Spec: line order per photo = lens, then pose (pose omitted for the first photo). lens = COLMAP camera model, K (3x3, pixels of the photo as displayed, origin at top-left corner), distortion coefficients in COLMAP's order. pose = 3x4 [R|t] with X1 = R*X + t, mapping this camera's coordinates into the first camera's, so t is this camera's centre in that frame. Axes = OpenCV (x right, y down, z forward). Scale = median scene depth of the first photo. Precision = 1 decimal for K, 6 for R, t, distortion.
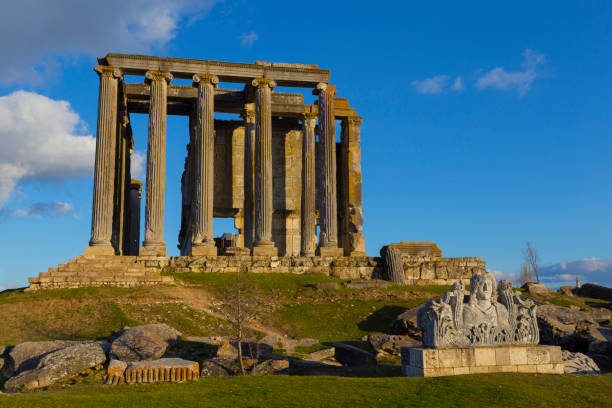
lens RADIAL K [[570.0, 0, 306.0], [0, 570.0, 204.0], [0, 0, 1]] dist [0.005879, 0.024801]
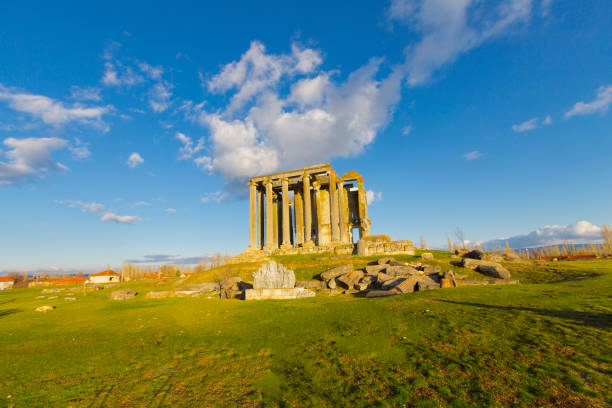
lens RADIAL K [[269.9, 0, 308.3], [0, 269.9, 204.1], [0, 0, 1]] dist [0.001161, -0.000170]
pose [[0.857244, -0.135711, -0.496705, 0.542875], [0.124475, 0.990650, -0.055843, -0.026190], [0.499639, -0.013956, 0.866121, -0.011363]]
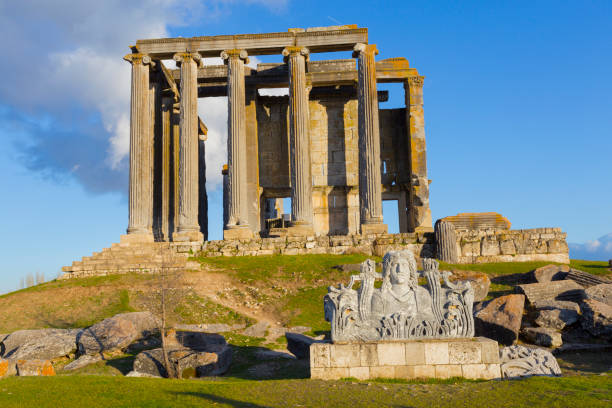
lens RADIAL K [[581.5, 0, 306.0], [0, 581.5, 204.0], [0, 0, 1]] dist [0.004274, 0.029931]
pose [[0.963155, -0.054674, -0.263329, 0.193178], [0.064524, 0.997498, 0.028895, 0.010813], [0.261091, -0.044821, 0.964273, 0.083387]]
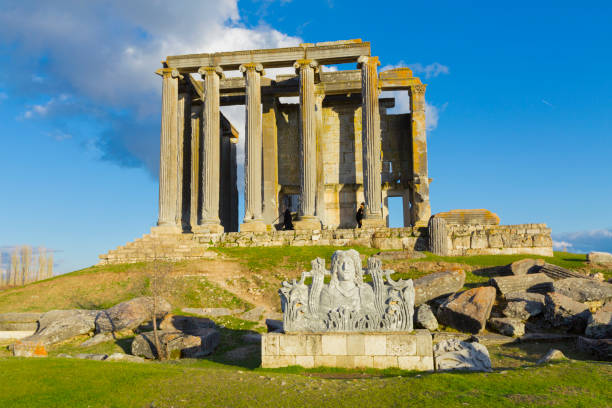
lens RADIAL K [[513.6, 0, 309.4], [0, 513.6, 201.7], [0, 0, 1]] dist [0.002188, -0.010541]
pose [[0.942034, -0.048465, -0.331999, 0.250769], [0.063467, 0.997388, 0.034486, 0.007256], [0.329460, -0.053558, 0.942649, 0.112750]]
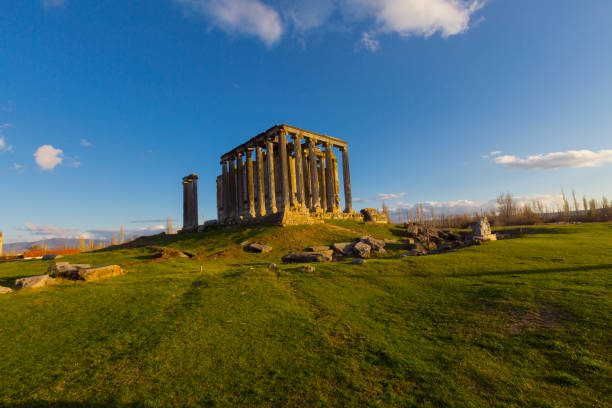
lens RADIAL K [[274.4, 0, 317.6], [0, 274.4, 203.2], [0, 0, 1]] dist [0.085982, 0.000101]
pose [[0.855228, 0.022878, 0.517746, -0.805295], [-0.048770, 0.998145, 0.036454, 0.005721], [-0.515951, -0.056427, 0.854757, -0.034918]]
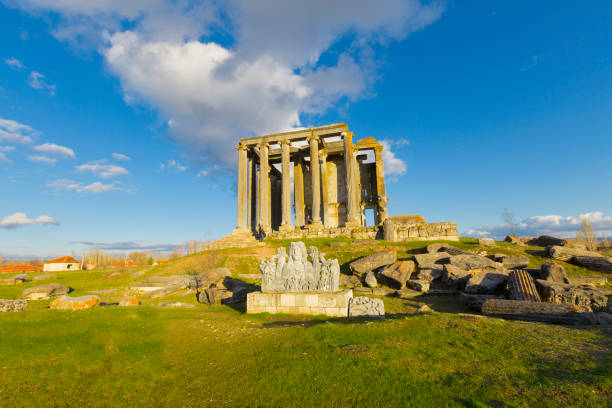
lens RADIAL K [[269.9, 0, 308.3], [0, 269.9, 204.1], [0, 0, 1]] dist [0.001161, -0.000170]
pose [[0.894249, -0.093378, -0.437721, 0.310695], [0.098642, 0.995065, -0.010751, 0.016593], [0.436564, -0.033564, 0.899047, 0.186712]]
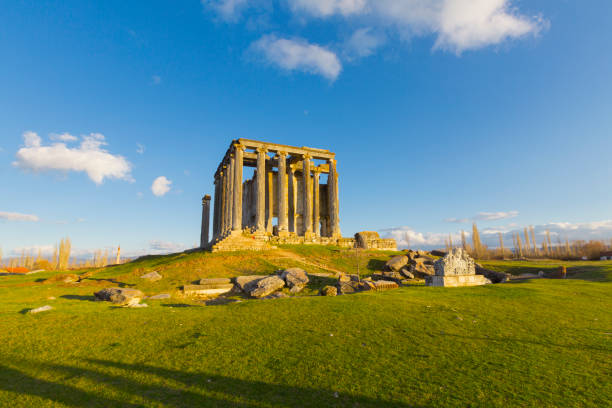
lens RADIAL K [[285.9, 0, 308.0], [0, 285.9, 205.8], [0, 0, 1]] dist [-0.000475, -0.000005]
pose [[0.978737, 0.039369, 0.201304, -0.306515], [-0.038053, 0.999222, -0.010402, -0.015750], [-0.201557, 0.002520, 0.979474, -0.075719]]
